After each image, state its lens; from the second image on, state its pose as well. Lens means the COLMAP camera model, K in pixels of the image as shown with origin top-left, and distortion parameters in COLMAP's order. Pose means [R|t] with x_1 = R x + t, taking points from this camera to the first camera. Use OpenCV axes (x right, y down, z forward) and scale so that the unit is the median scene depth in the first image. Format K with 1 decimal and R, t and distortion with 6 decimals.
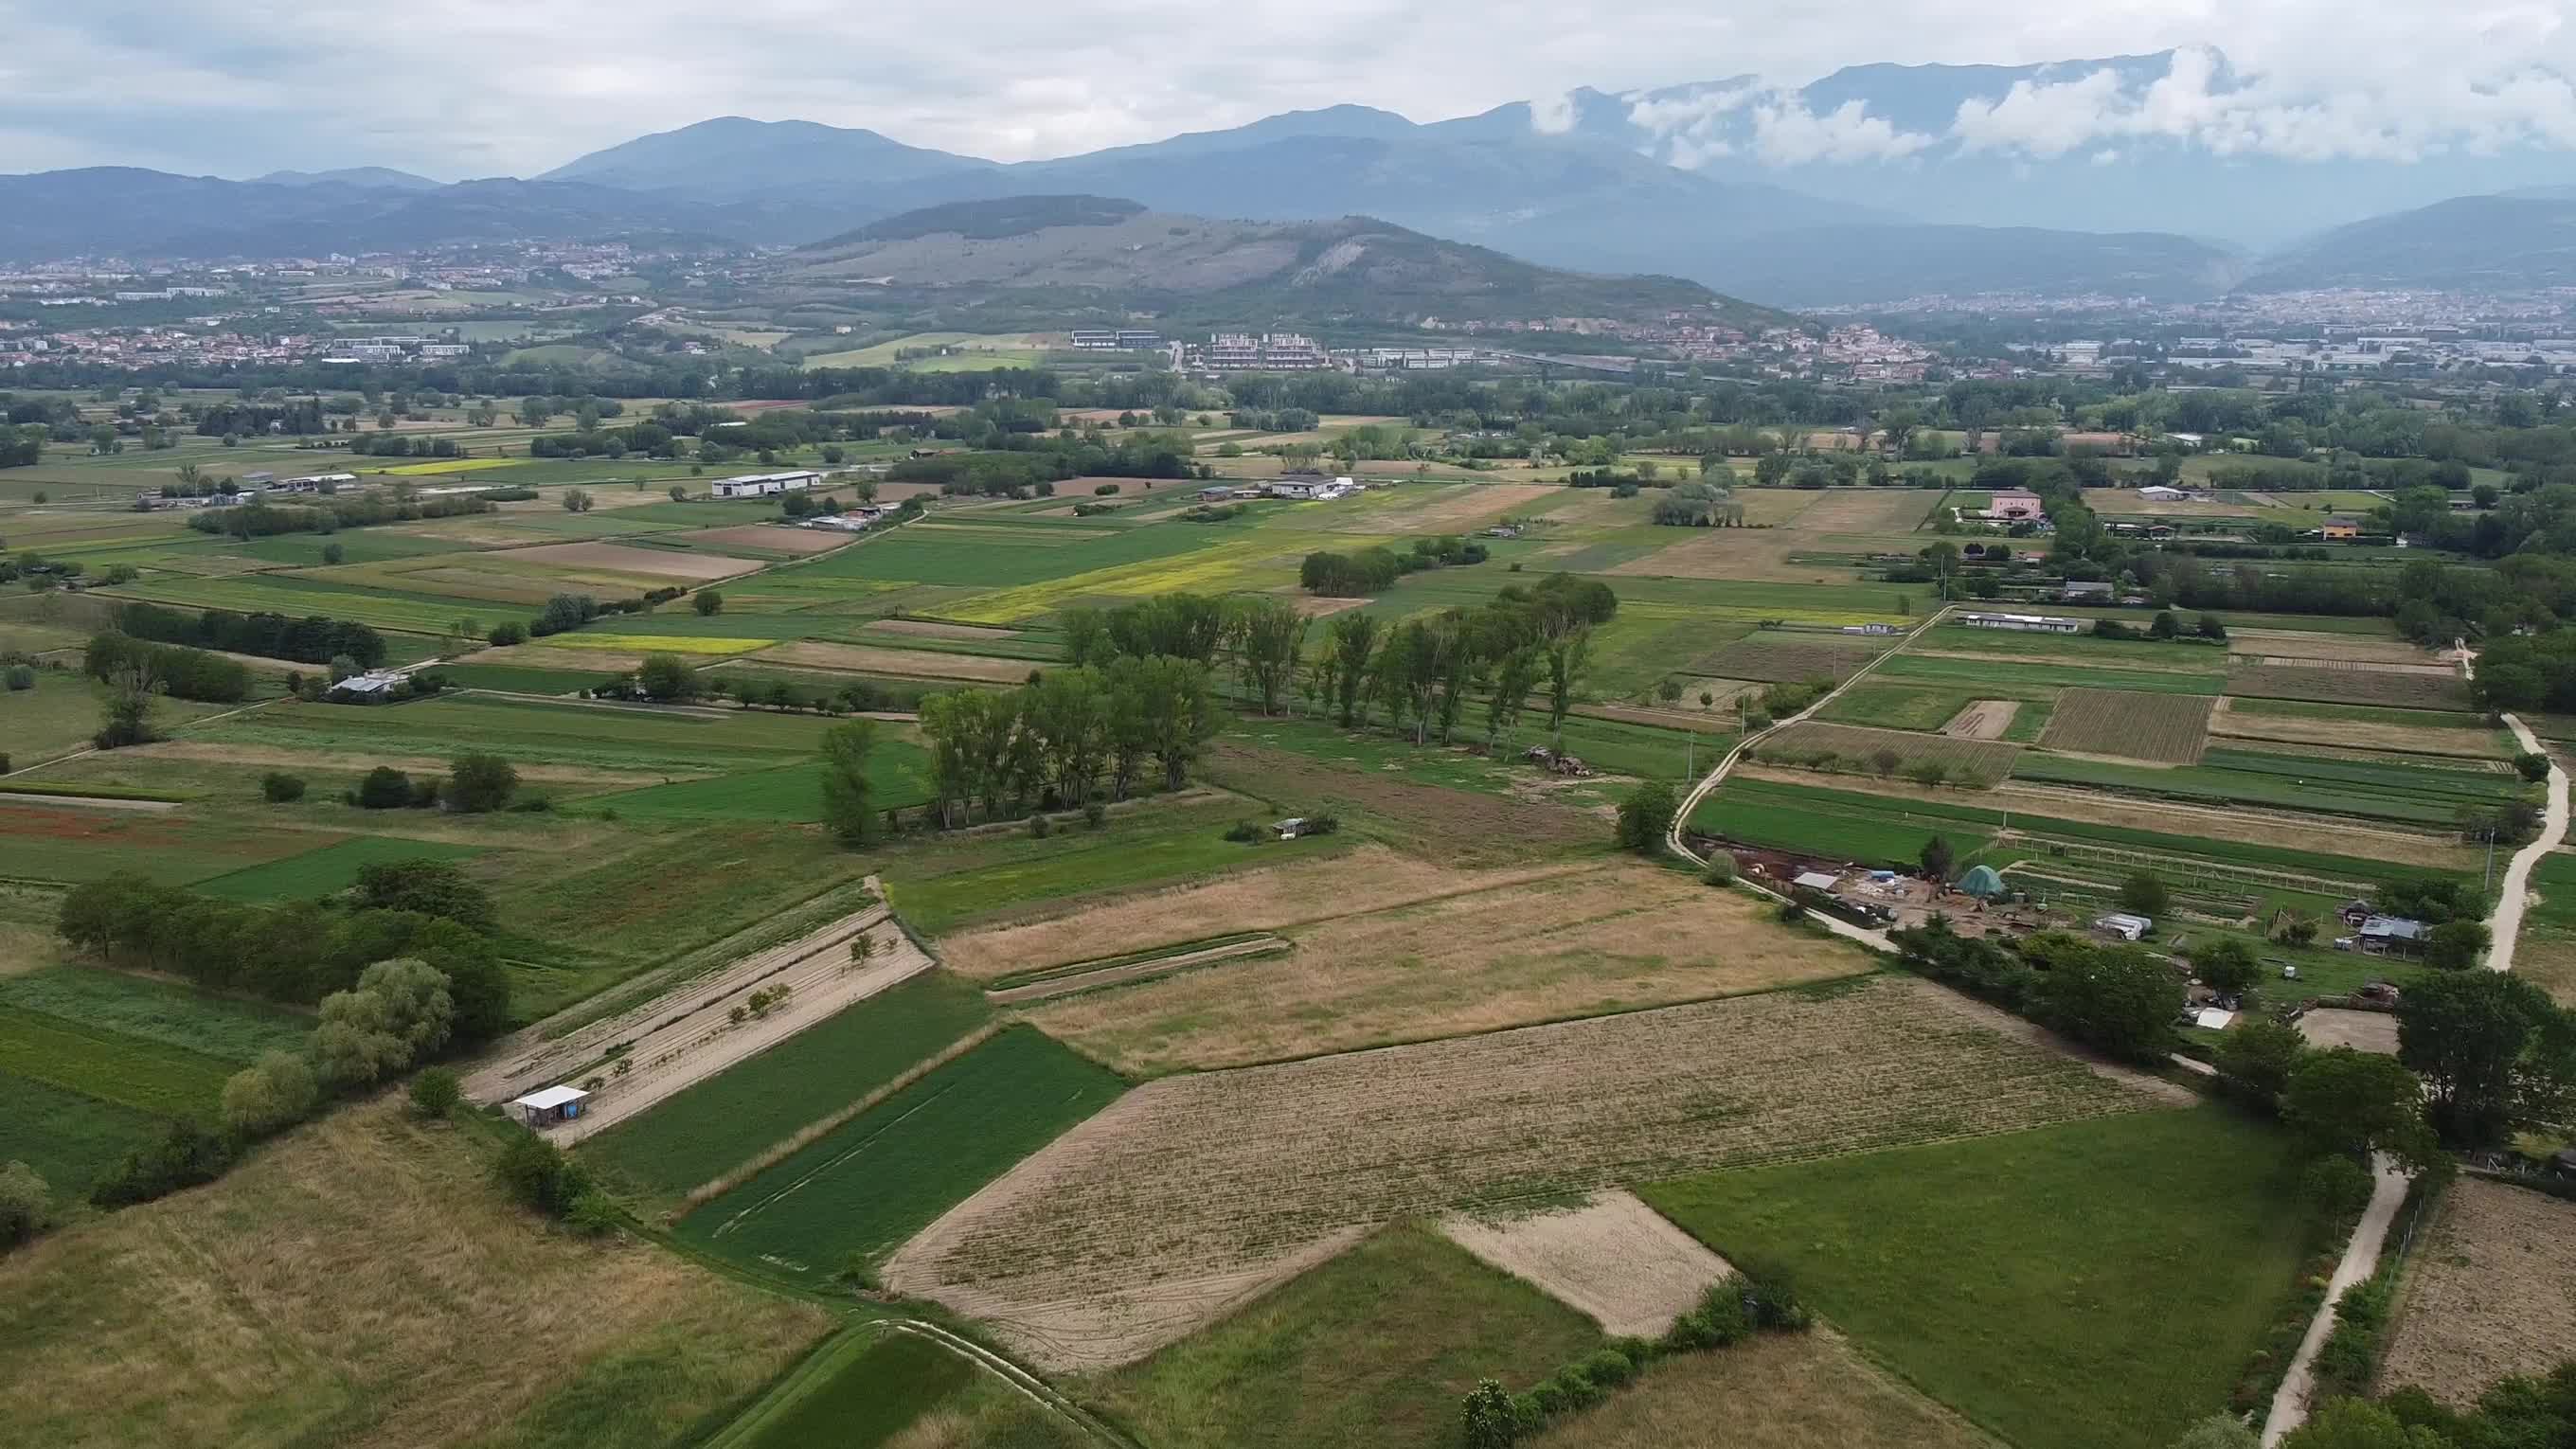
lens RADIAL K [[2034.8, 0, 1289.9], [0, 2034.8, 731.9], [0, 0, 1]] dist [0.007004, -0.015590]
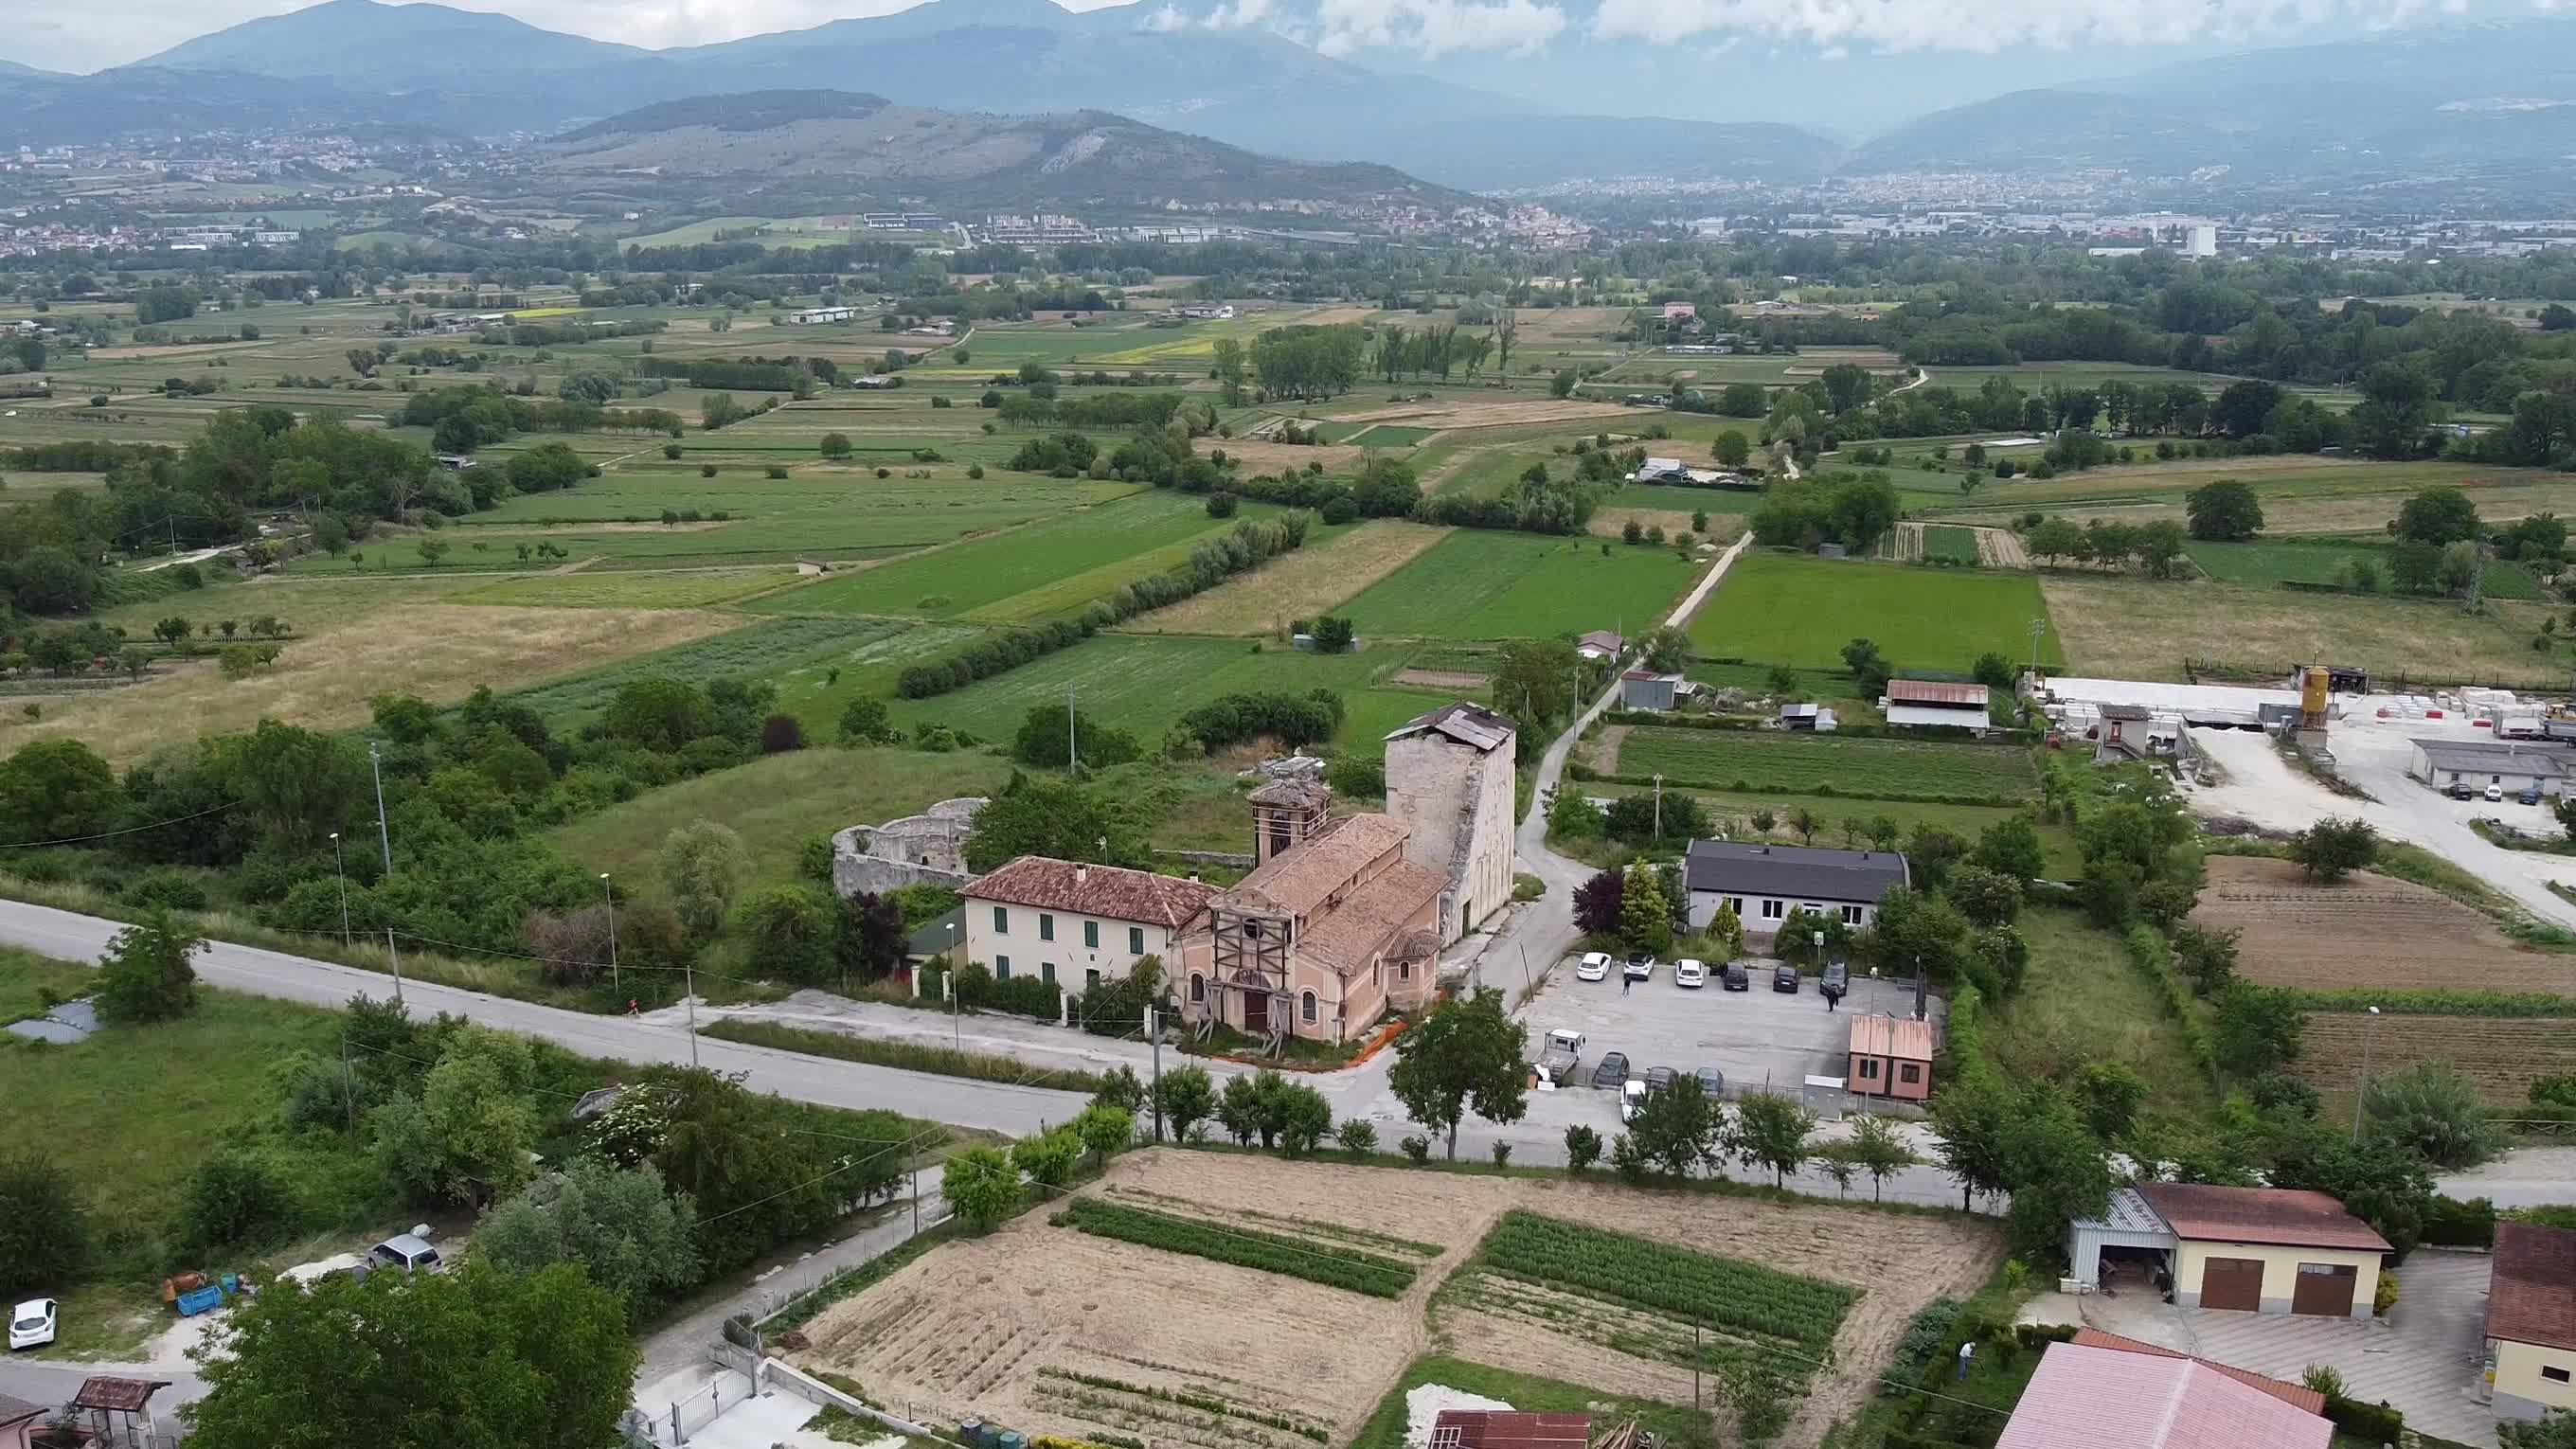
lens RADIAL K [[2034.8, 0, 1289.9], [0, 2034.8, 731.9], [0, 0, 1]] dist [0.007004, -0.015590]
pose [[0.985671, -0.049281, 0.161319, -0.069116], [0.040918, 0.997661, 0.054763, 0.038152], [-0.163640, -0.047378, 0.985382, -0.169077]]
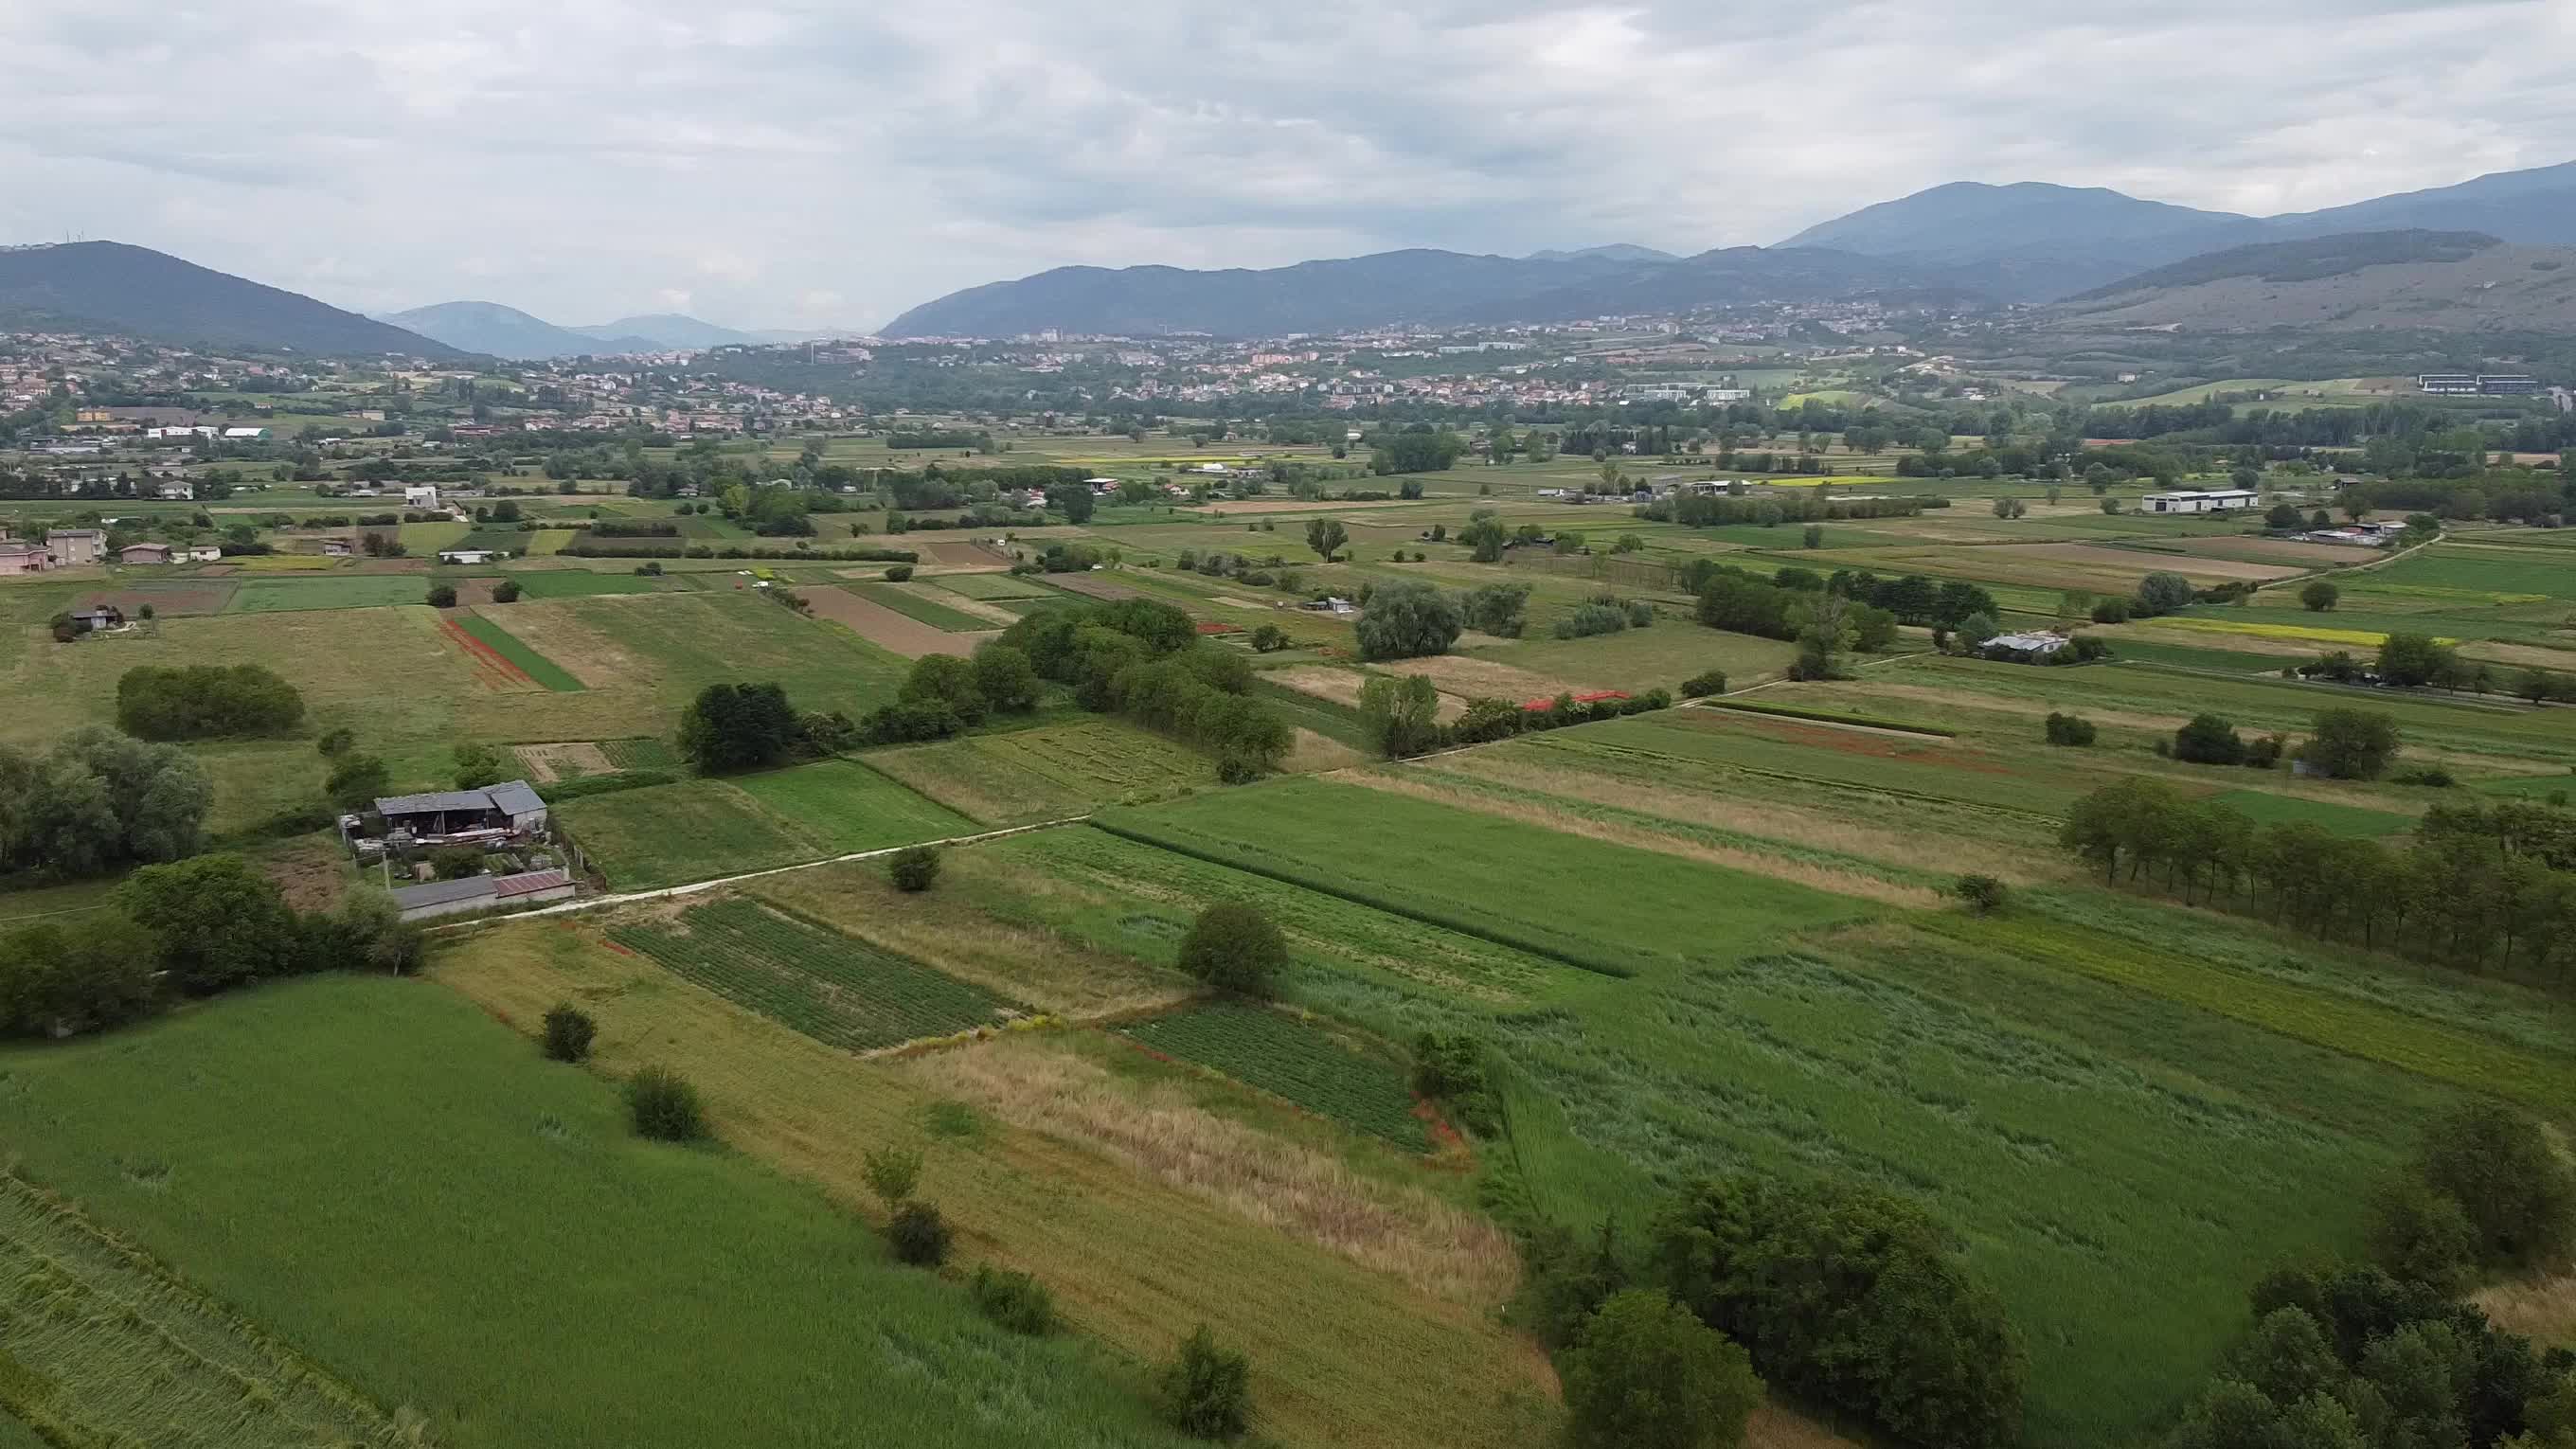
lens RADIAL K [[2034.8, 0, 1289.9], [0, 2034.8, 731.9], [0, 0, 1]] dist [0.007004, -0.015590]
pose [[0.846757, 0.090375, -0.524247, -0.045224], [-0.107776, 0.994172, -0.002694, 0.009117], [0.520948, 0.058783, 0.851562, 0.014575]]
